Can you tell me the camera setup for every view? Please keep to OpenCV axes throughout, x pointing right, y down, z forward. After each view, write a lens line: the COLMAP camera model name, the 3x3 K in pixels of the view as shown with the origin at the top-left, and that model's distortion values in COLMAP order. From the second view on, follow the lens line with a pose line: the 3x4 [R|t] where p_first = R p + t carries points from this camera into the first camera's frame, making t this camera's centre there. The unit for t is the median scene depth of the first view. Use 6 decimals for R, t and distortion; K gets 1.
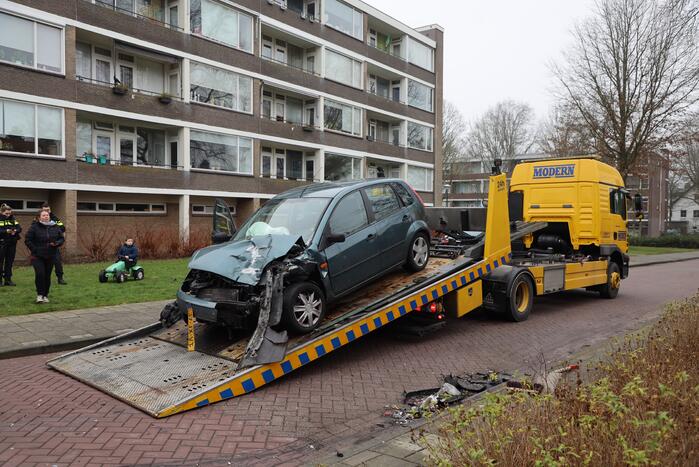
lens RADIAL K [[573.5, 0, 349.5], [0, 573.5, 233.5], [0, 0, 1]] dist [0.000570, 0.005595]
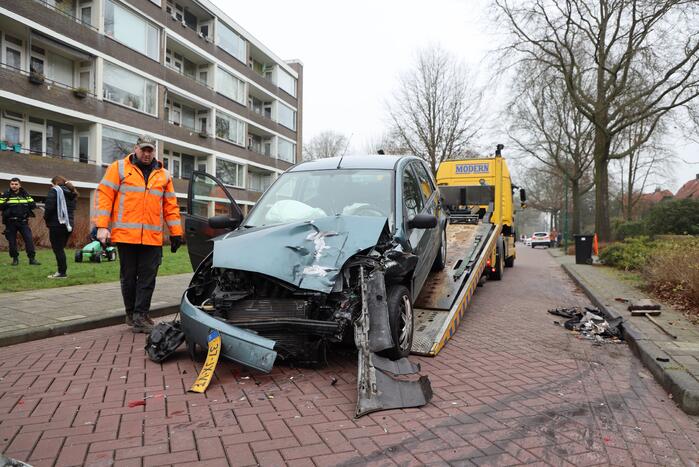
lens RADIAL K [[475.3, 0, 349.5], [0, 475.3, 233.5], [0, 0, 1]] dist [-0.084139, 0.047842]
pose [[0.940472, -0.002109, 0.339866, -0.129208], [0.007008, 0.999888, -0.013186, 0.023913], [-0.339800, 0.014783, 0.940381, 0.059188]]
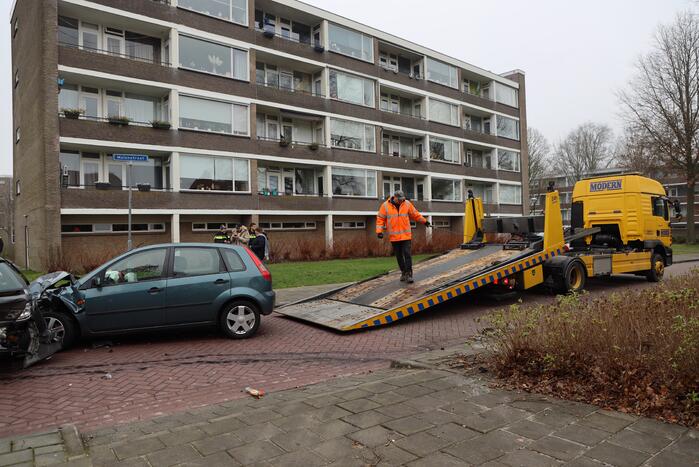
lens RADIAL K [[475.3, 0, 349.5], [0, 475.3, 233.5], [0, 0, 1]] dist [-0.084139, 0.047842]
pose [[0.975779, -0.031726, -0.216446, 0.004357], [0.027010, 0.999330, -0.024714, 0.006020], [0.217085, 0.018270, 0.975982, -0.086180]]
